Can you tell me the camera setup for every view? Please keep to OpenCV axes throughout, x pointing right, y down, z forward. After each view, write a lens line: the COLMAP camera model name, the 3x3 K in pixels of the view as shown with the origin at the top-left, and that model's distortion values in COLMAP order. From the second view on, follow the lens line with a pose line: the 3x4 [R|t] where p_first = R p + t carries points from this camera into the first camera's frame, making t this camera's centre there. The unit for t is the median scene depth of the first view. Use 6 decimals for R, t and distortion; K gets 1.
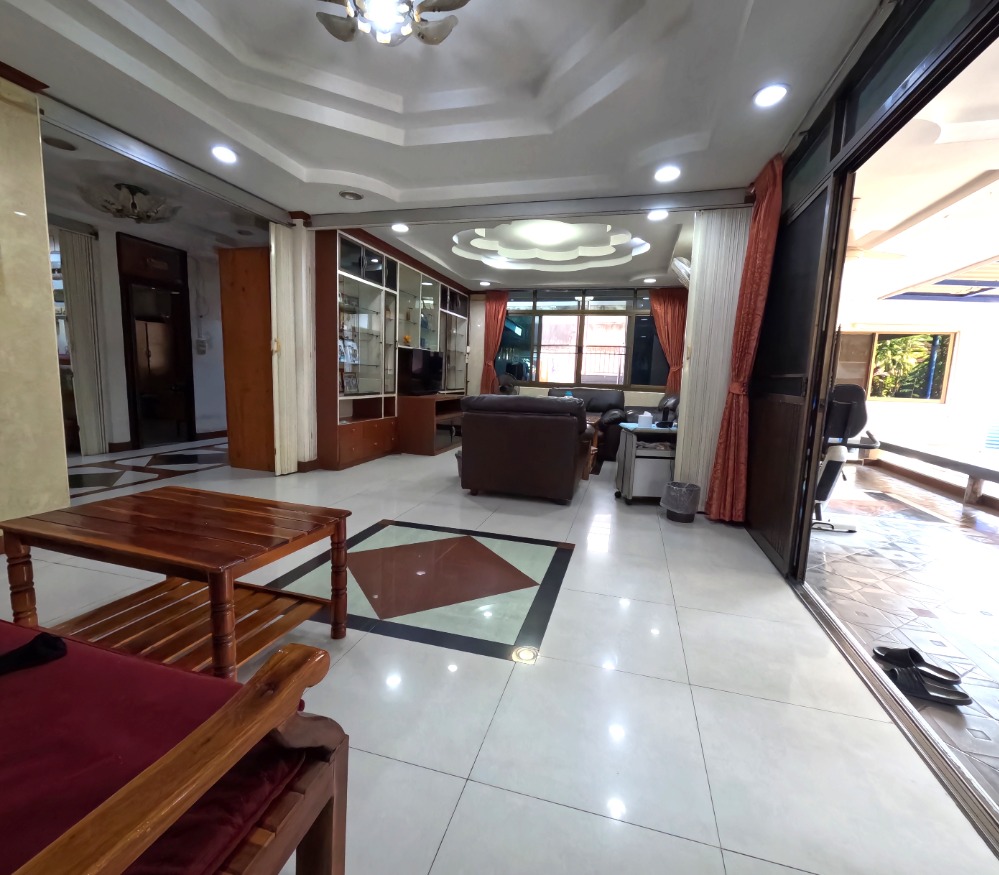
lens RADIAL K [[478.6, 0, 499.5], [0, 478.6, 436.5], [0, 0, 1]] dist [-0.000571, 0.001965]
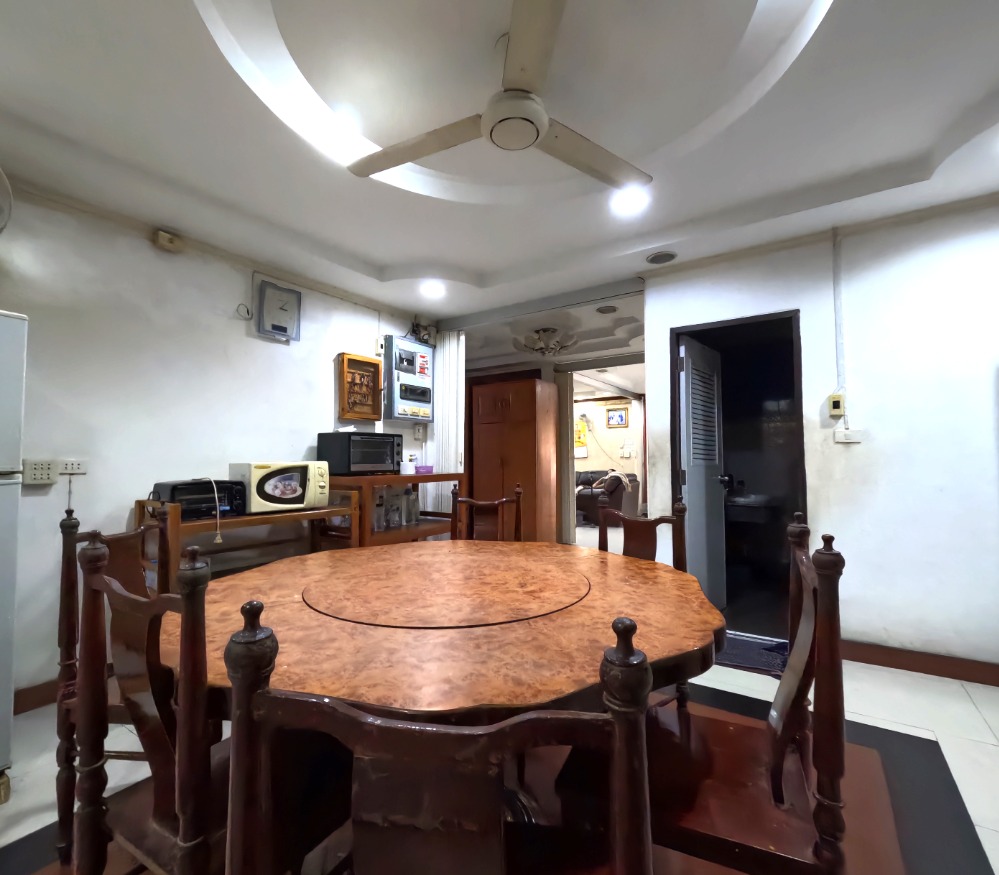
lens RADIAL K [[478.6, 0, 501.7], [0, 478.6, 435.6], [0, 0, 1]] dist [-0.000571, 0.001965]
pose [[0.308014, 0.010035, 0.951329, -1.735132], [0.134234, 0.989483, -0.053899, -0.172751], [-0.941864, 0.144303, 0.303428, 0.674715]]
